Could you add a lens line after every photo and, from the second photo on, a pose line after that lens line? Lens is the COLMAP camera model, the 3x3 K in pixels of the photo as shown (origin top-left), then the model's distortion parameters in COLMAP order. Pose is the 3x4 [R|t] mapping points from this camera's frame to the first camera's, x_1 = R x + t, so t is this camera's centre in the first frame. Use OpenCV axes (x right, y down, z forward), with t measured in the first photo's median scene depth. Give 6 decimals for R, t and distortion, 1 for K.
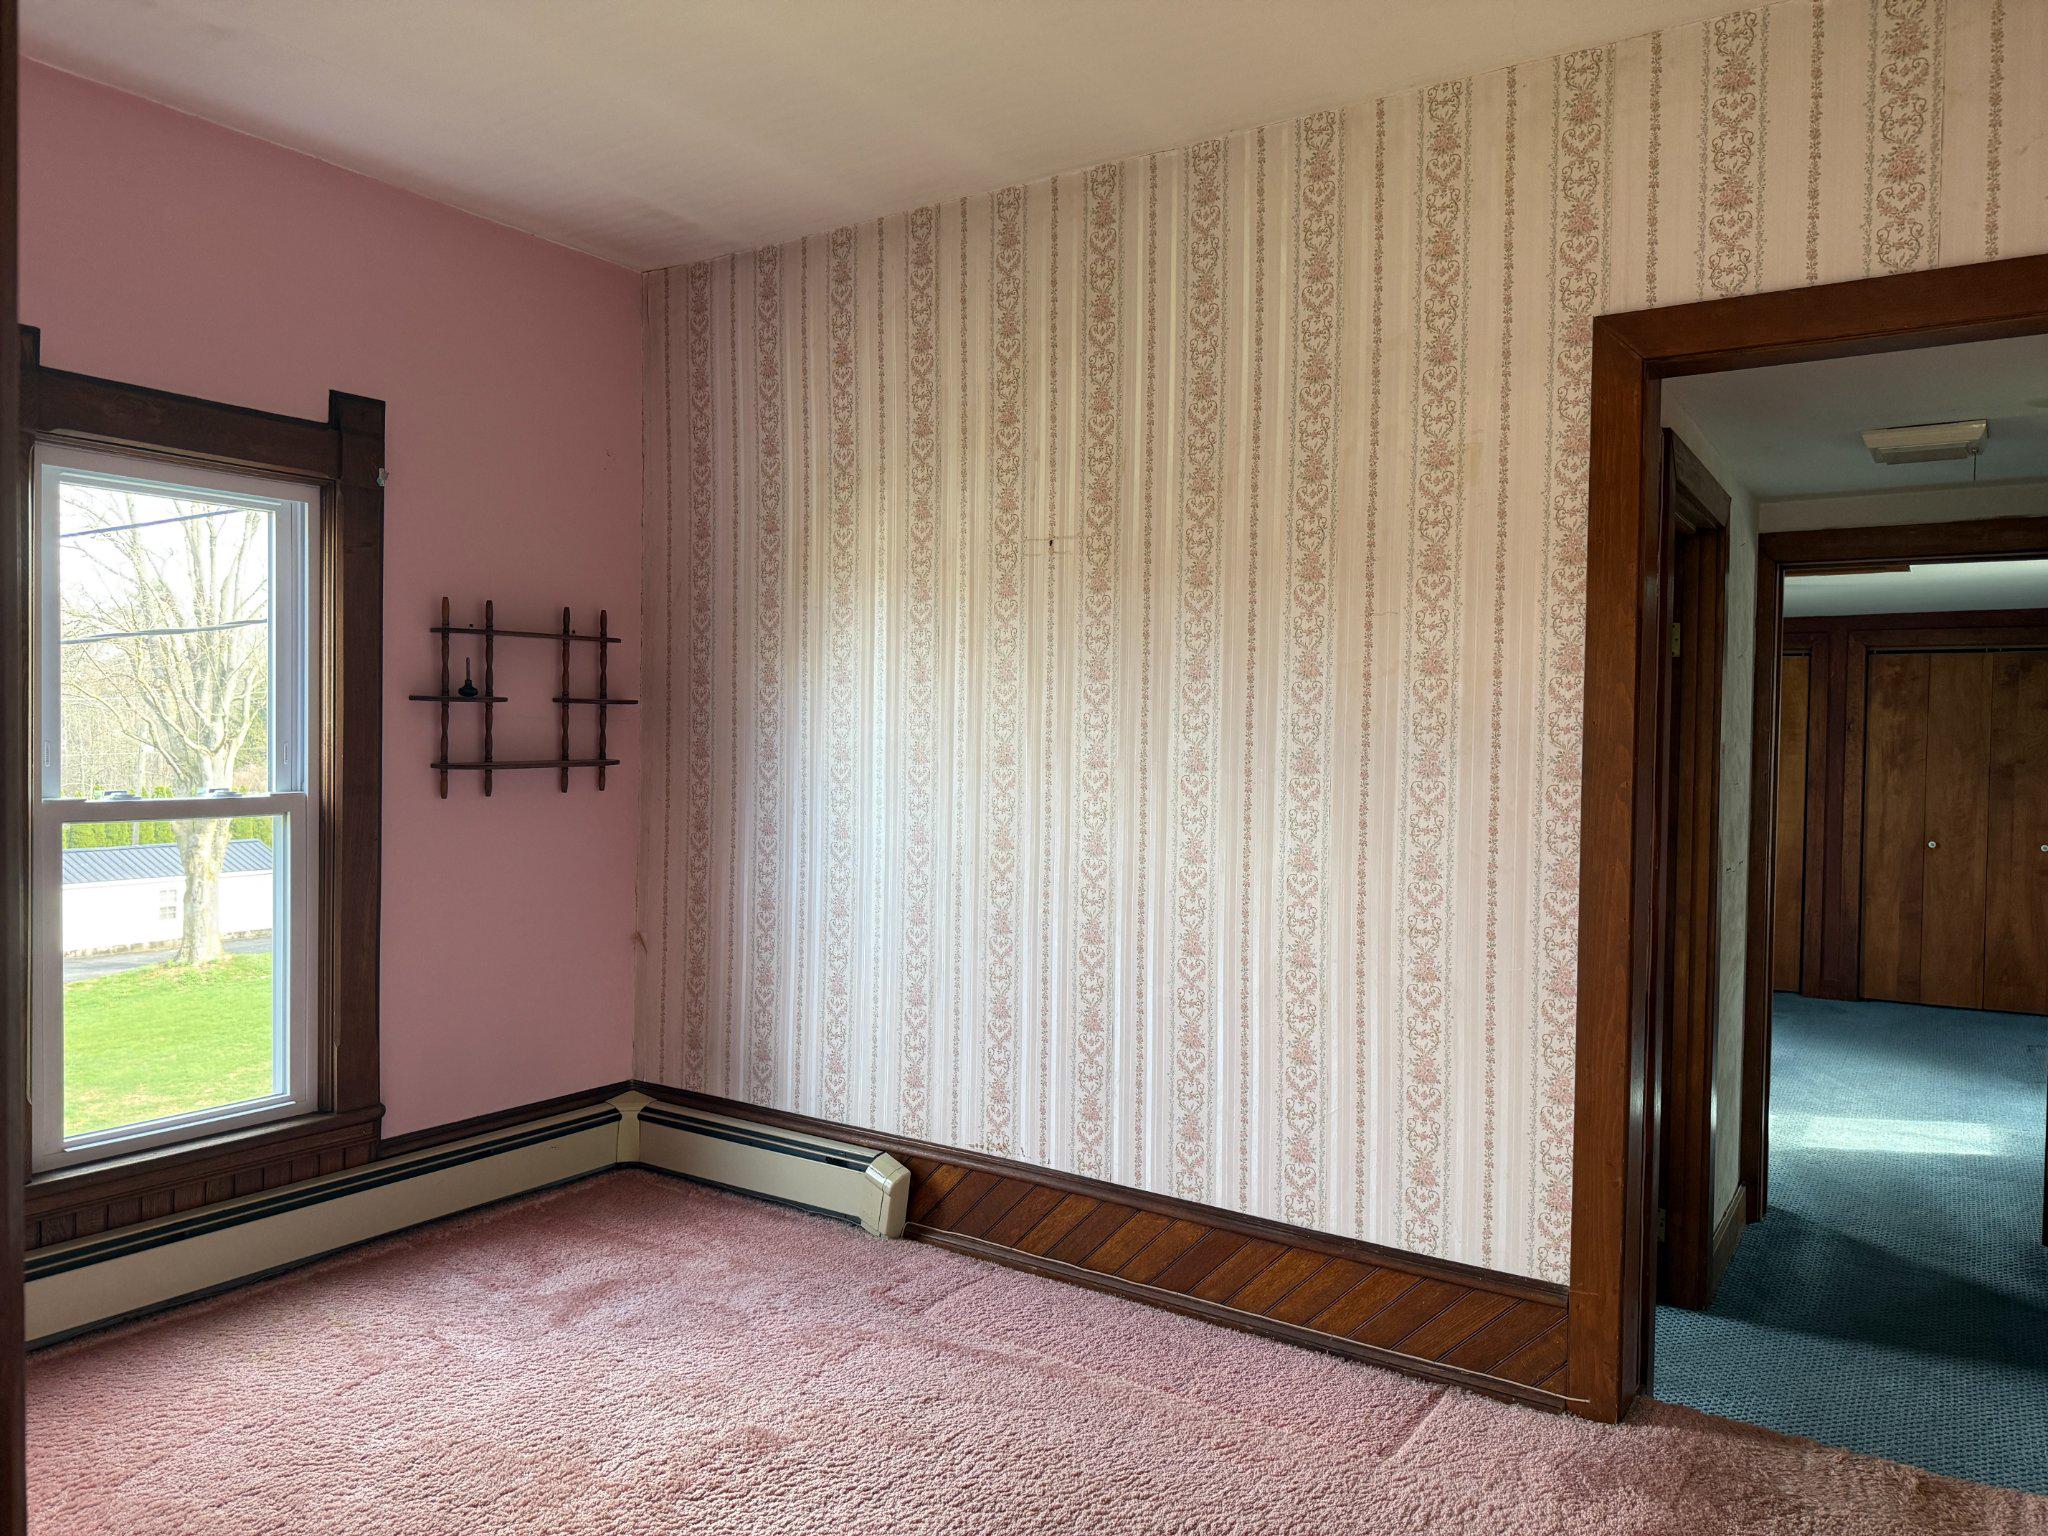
lens RADIAL K [[1426.3, 0, 1024.0], [0, 1426.3, 768.0], [0, 0, 1]] dist [0.037218, -0.041576]
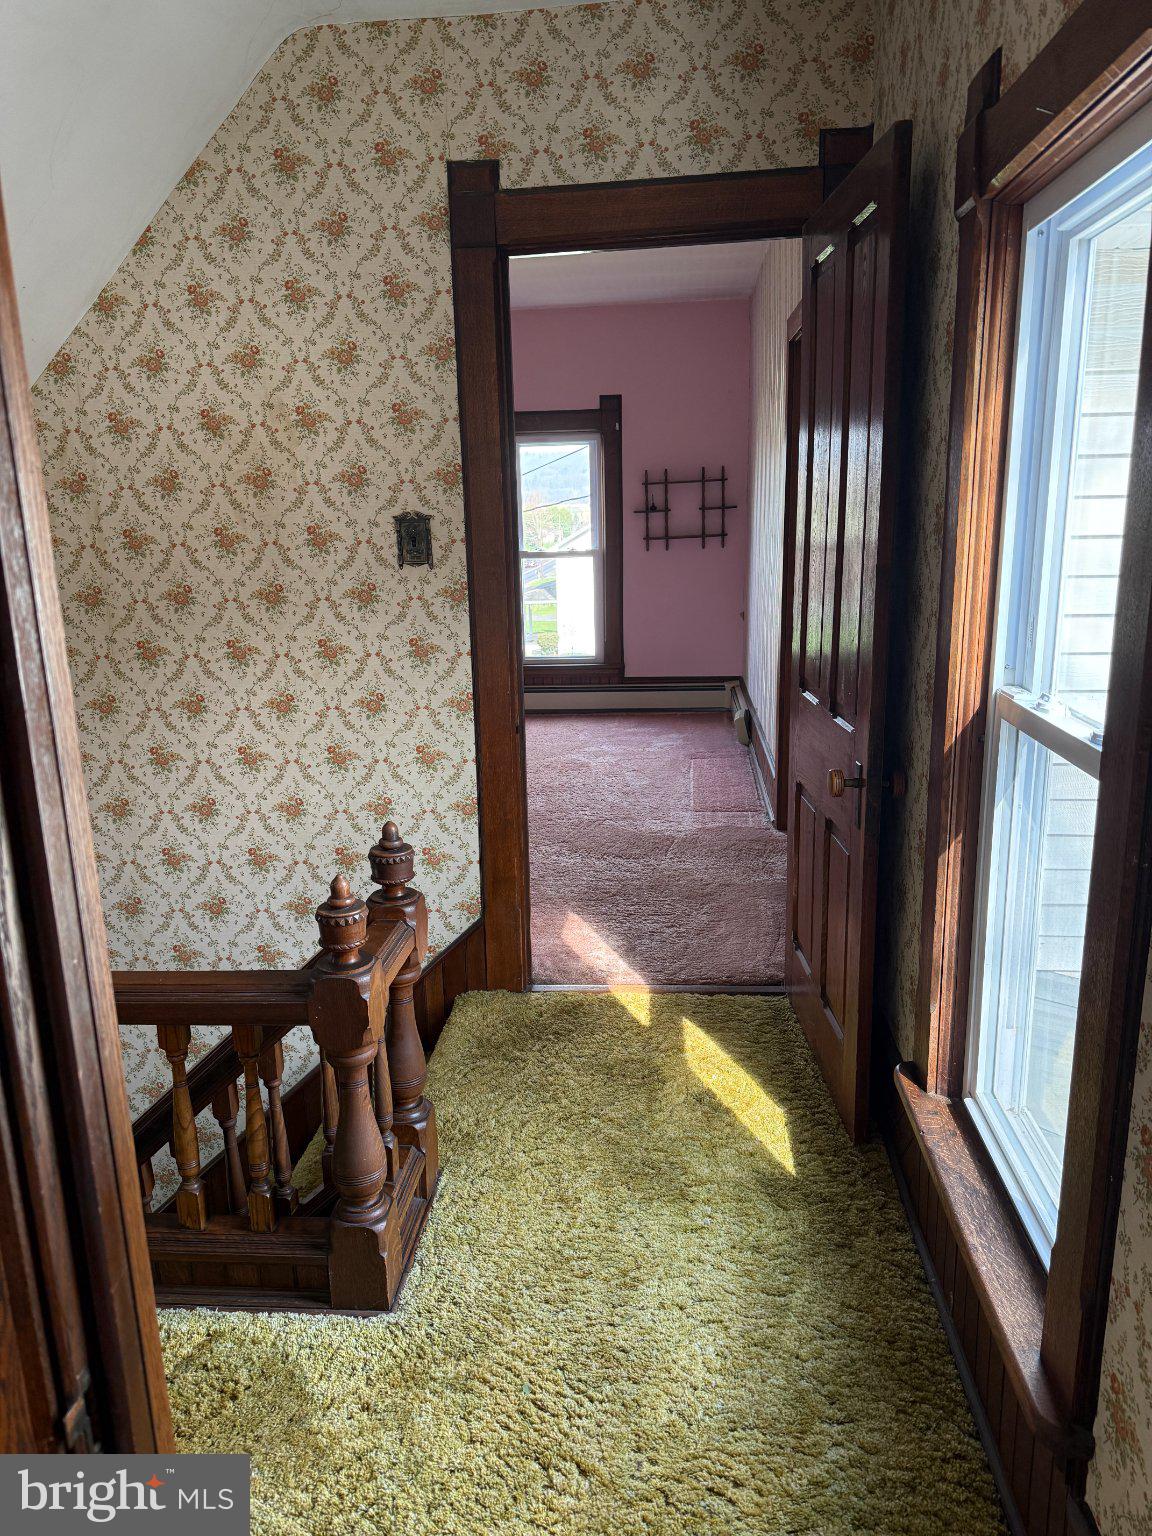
lens RADIAL K [[1069.7, 0, 576.0], [0, 1069.7, 768.0], [0, 0, 1]] dist [0.037218, -0.041576]
pose [[0.486195, 0.185880, -0.853852, 1.229570], [0.019768, 0.974525, 0.223406, -0.031695], [0.873627, -0.125497, 0.470134, -0.063572]]
